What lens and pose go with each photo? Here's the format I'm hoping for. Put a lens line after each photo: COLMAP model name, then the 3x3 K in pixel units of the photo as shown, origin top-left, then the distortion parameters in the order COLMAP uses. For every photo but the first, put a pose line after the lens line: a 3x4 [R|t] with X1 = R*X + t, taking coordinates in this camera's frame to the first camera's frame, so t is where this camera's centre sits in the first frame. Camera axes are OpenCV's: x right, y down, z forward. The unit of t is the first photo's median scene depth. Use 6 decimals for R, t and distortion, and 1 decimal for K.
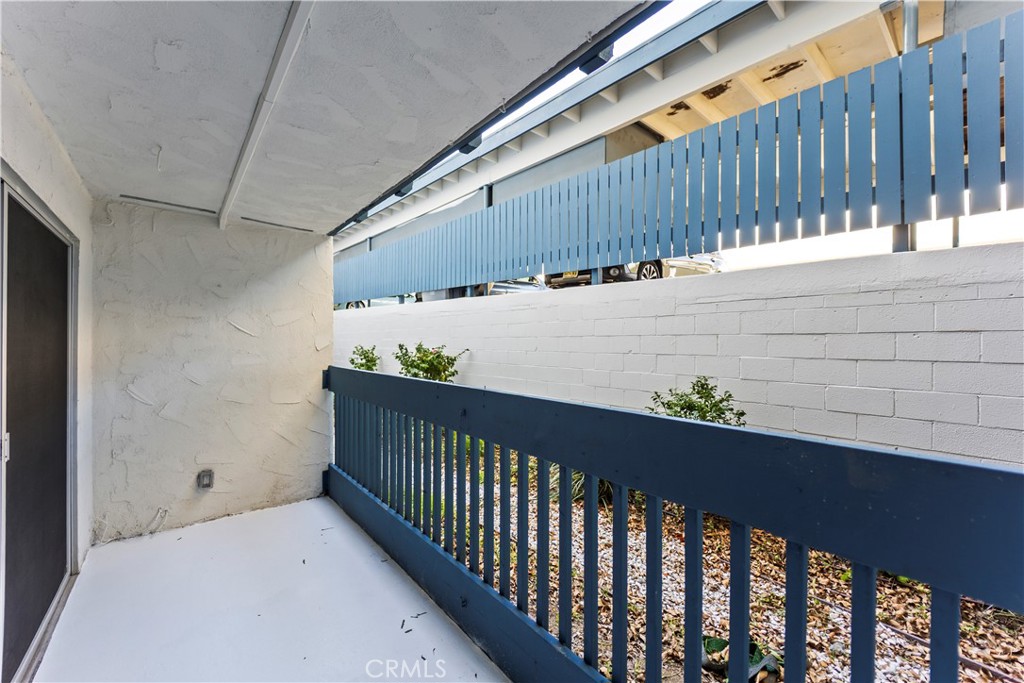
lens RADIAL K [[414.9, 0, 510.4], [0, 414.9, 341.5], [0, 0, 1]] dist [0.001713, -0.002125]
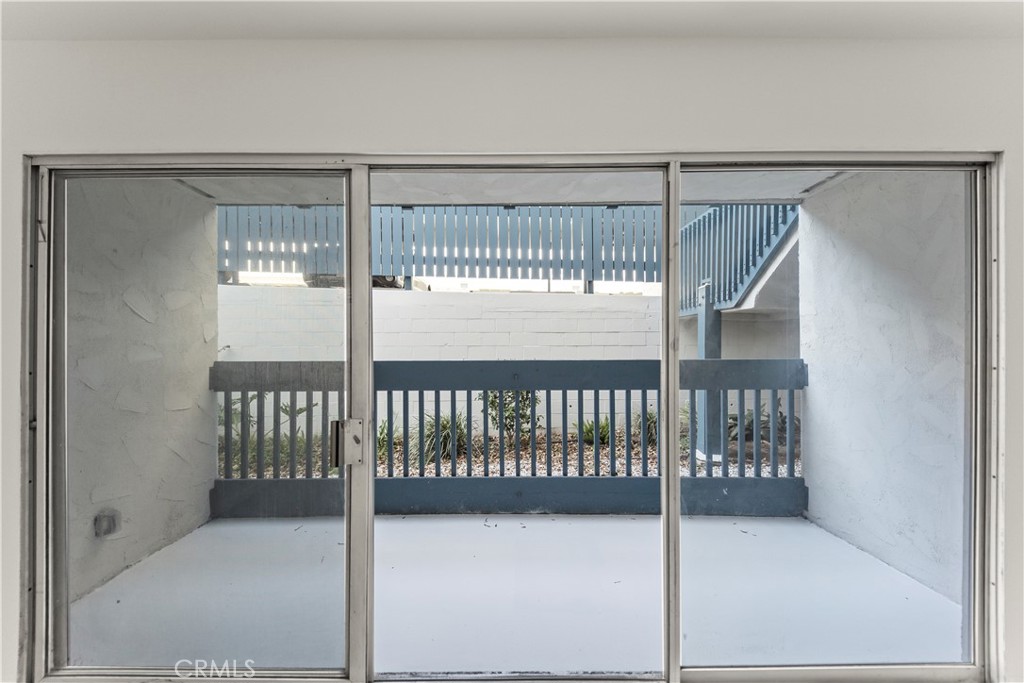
lens RADIAL K [[414.9, 0, 517.6], [0, 414.9, 341.5], [0, 0, 1]] dist [0.001713, -0.002125]
pose [[0.617440, 0.001832, 0.786616, -0.823749], [0.004254, 0.999975, -0.005668, 0.029316], [-0.786606, 0.006846, 0.617417, 0.011424]]
